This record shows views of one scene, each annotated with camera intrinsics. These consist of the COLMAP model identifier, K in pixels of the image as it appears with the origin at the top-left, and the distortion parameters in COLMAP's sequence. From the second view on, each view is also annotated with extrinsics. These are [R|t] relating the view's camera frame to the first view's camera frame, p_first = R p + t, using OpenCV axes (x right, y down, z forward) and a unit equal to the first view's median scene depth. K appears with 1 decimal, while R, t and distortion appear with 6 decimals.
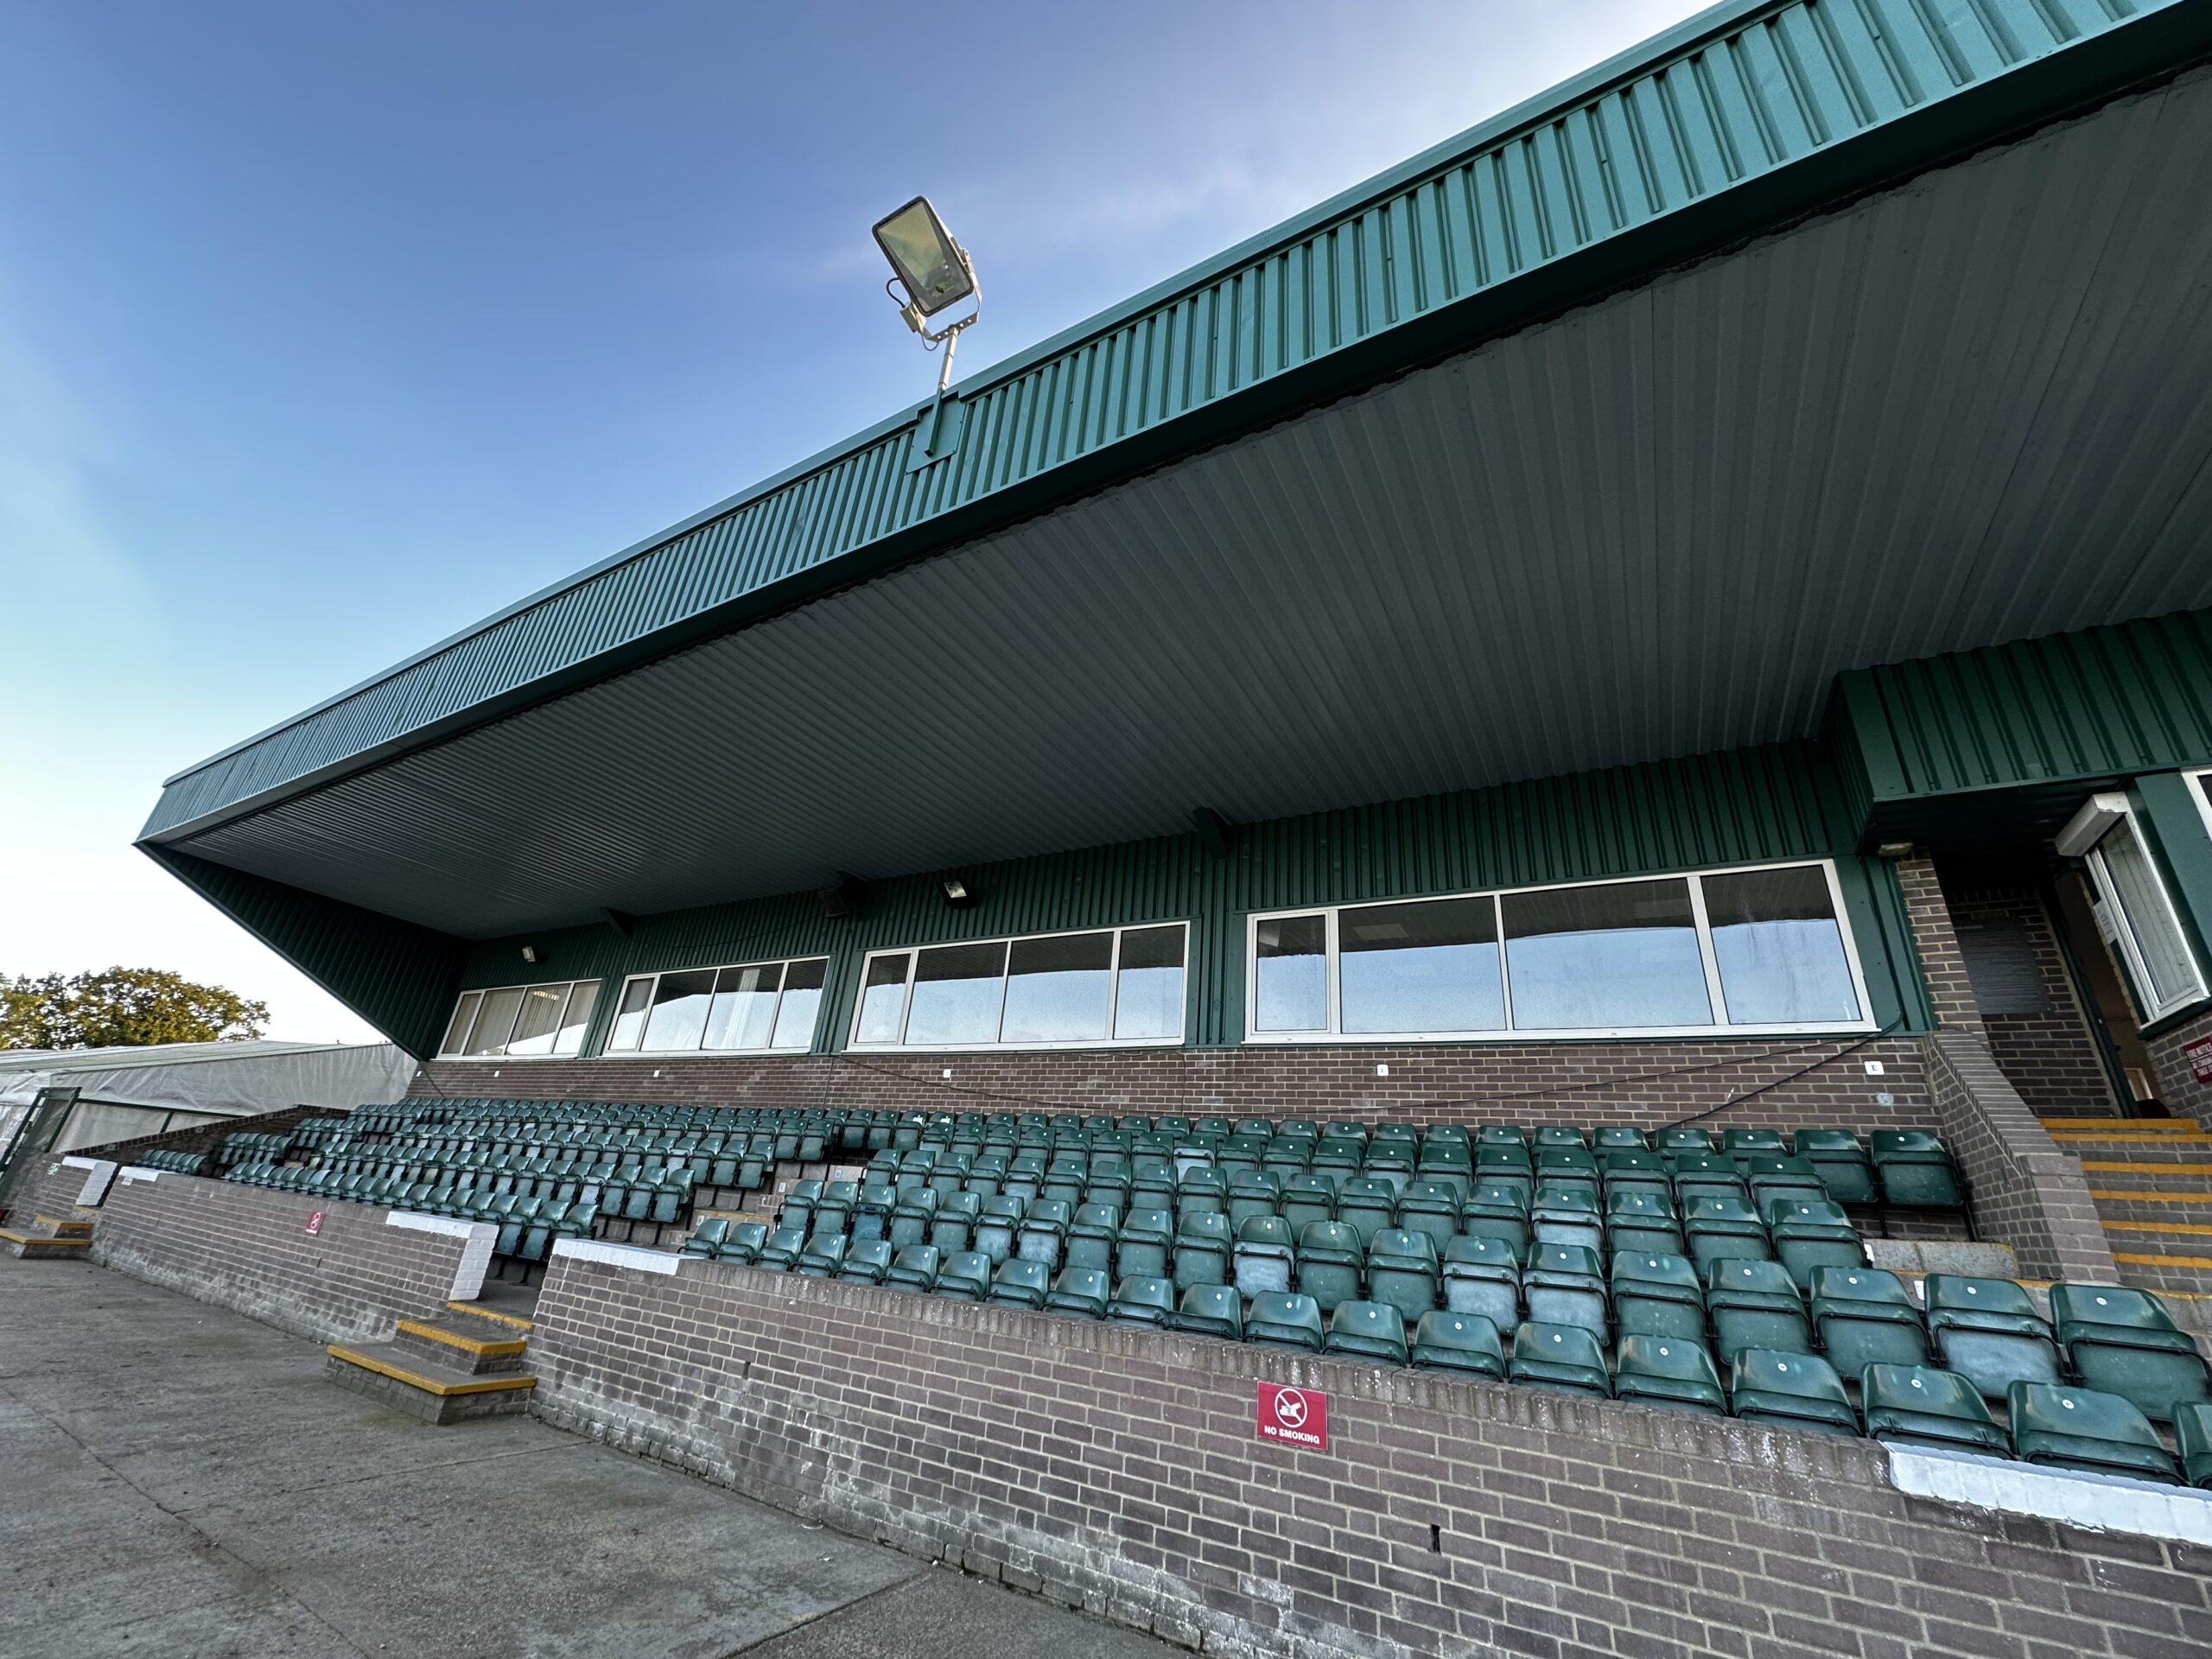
lens RADIAL K [[882.2, 0, 1111.5], [0, 882.2, 825.0], [0, 0, 1]] dist [-0.000291, -0.000151]
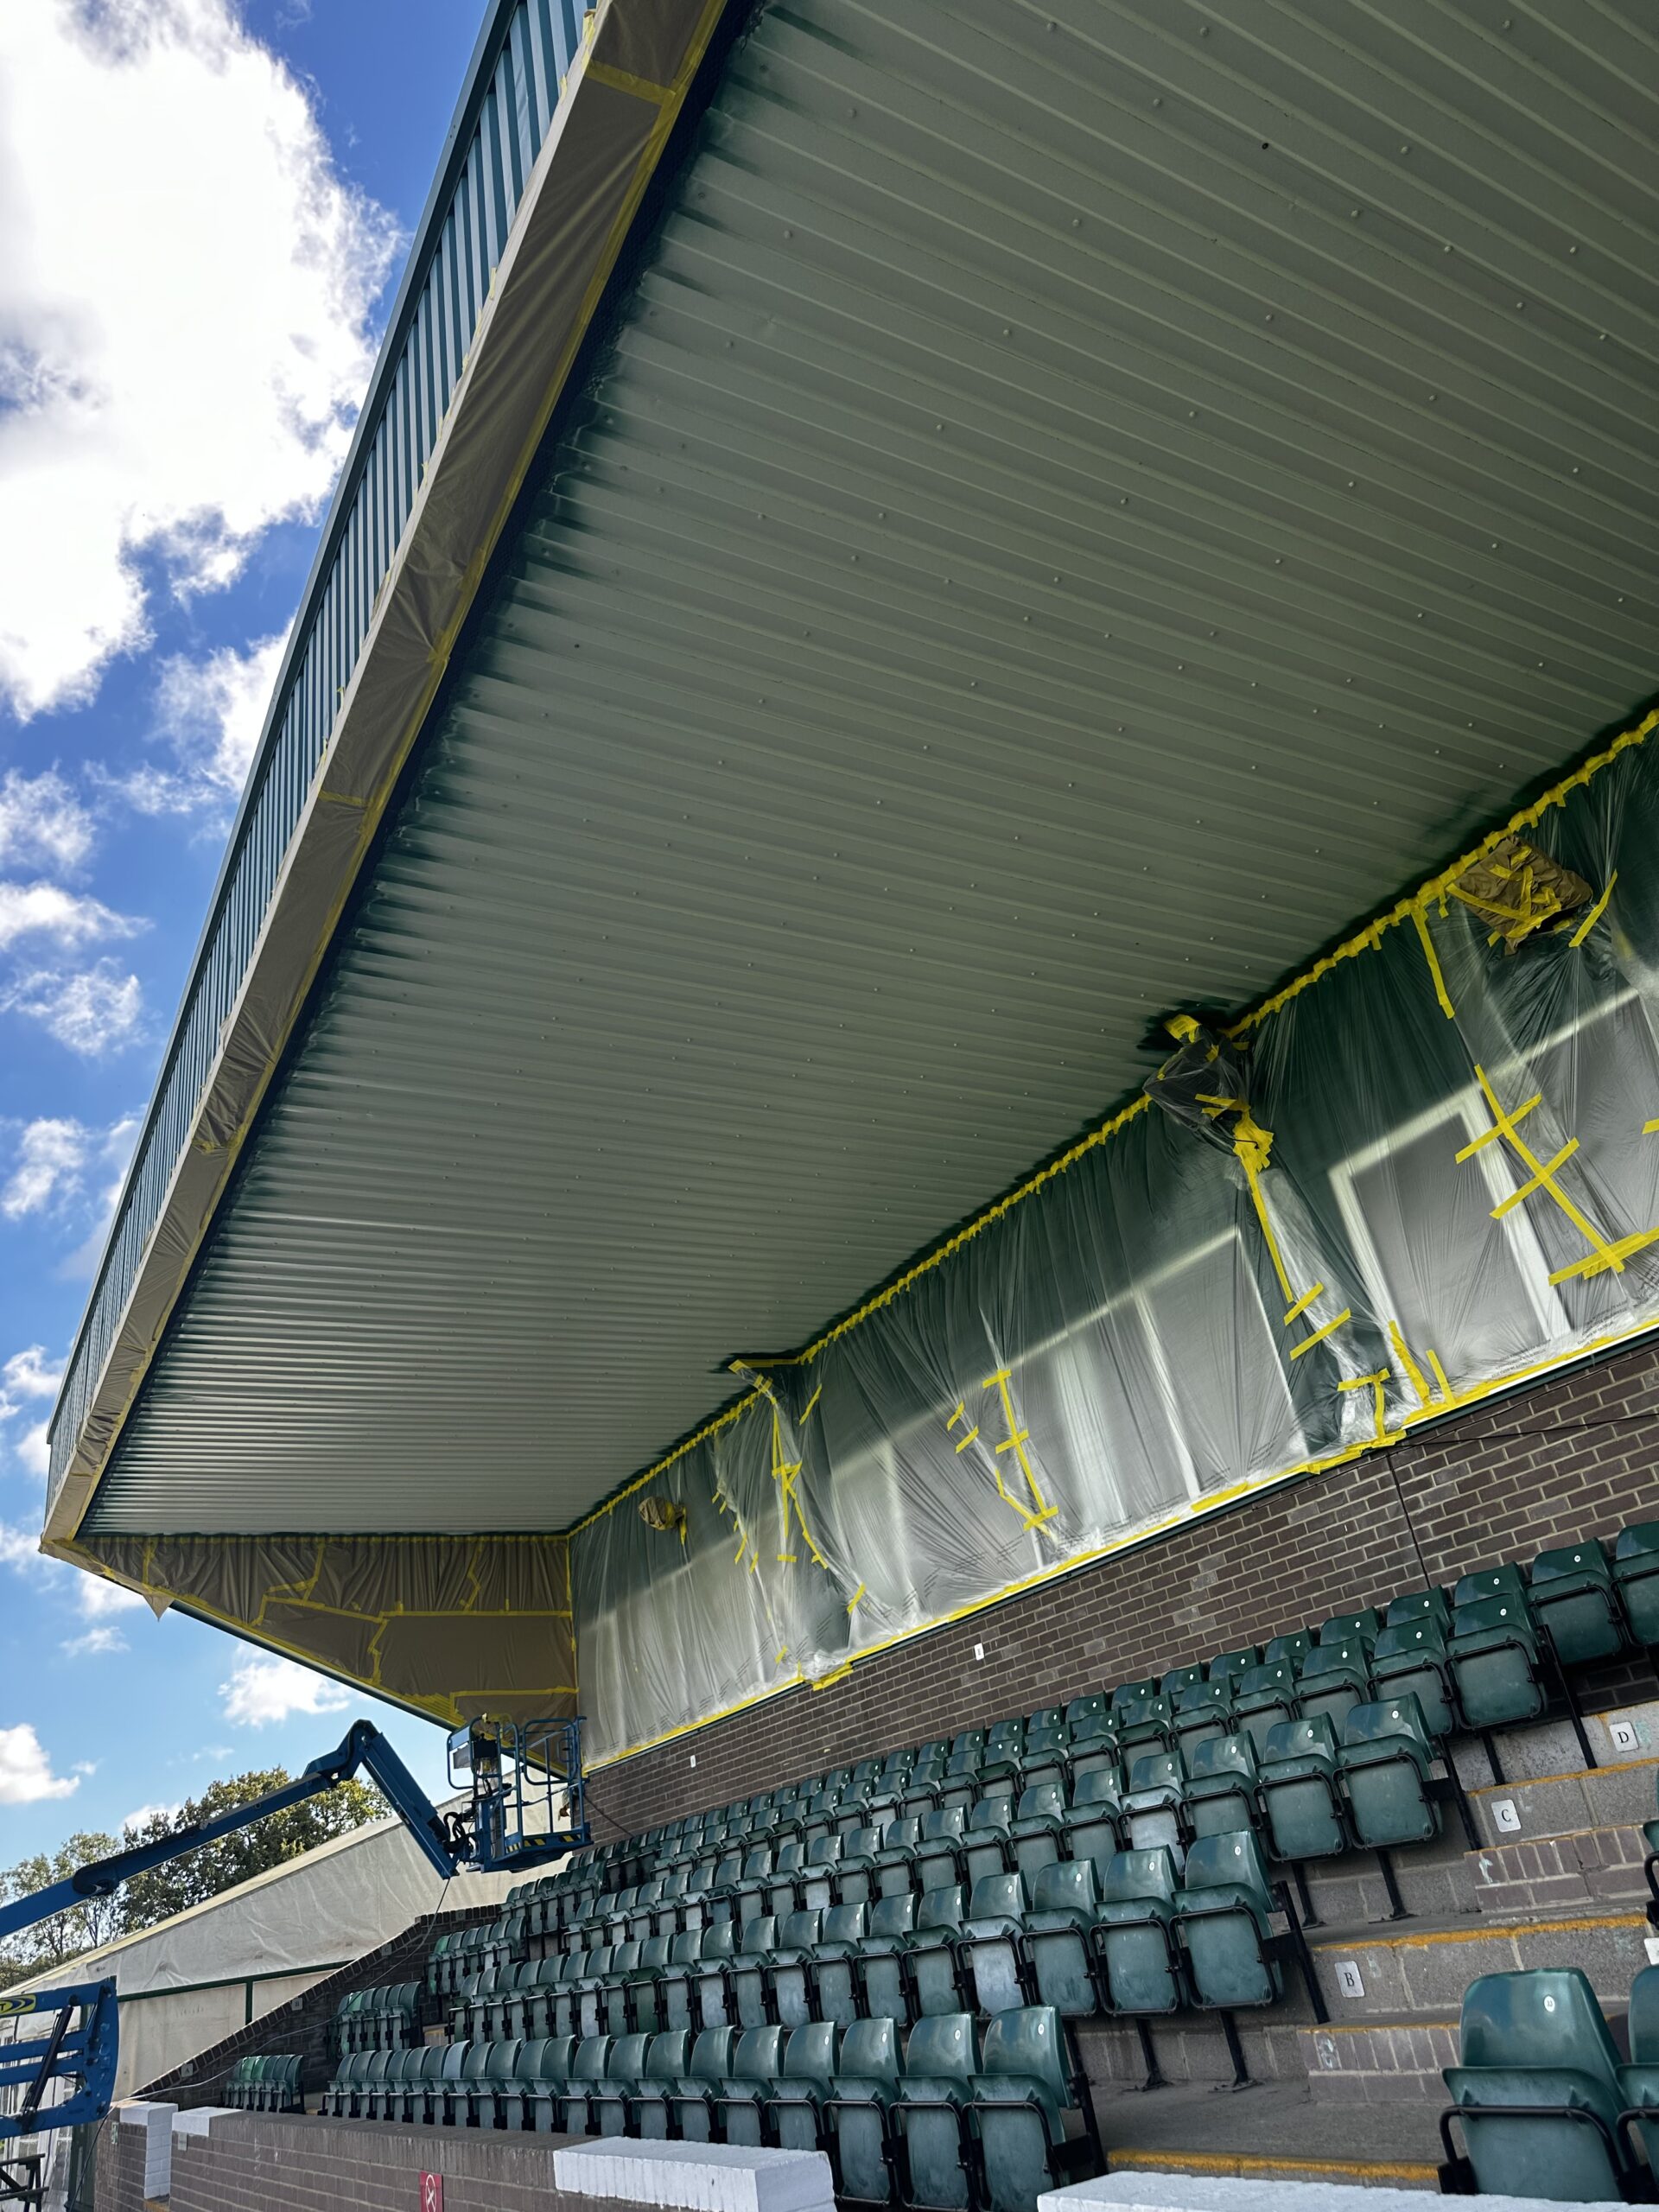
lens RADIAL K [[1550.5, 0, 820.2], [0, 1550.5, 1108.1], [0, 0, 1]] dist [0.008203, 0.000719]
pose [[0.825921, -0.425665, -0.369681, -0.215376], [0.408779, 0.903712, -0.127297, 0.123065], [0.388271, -0.045980, 0.920398, 0.327323]]
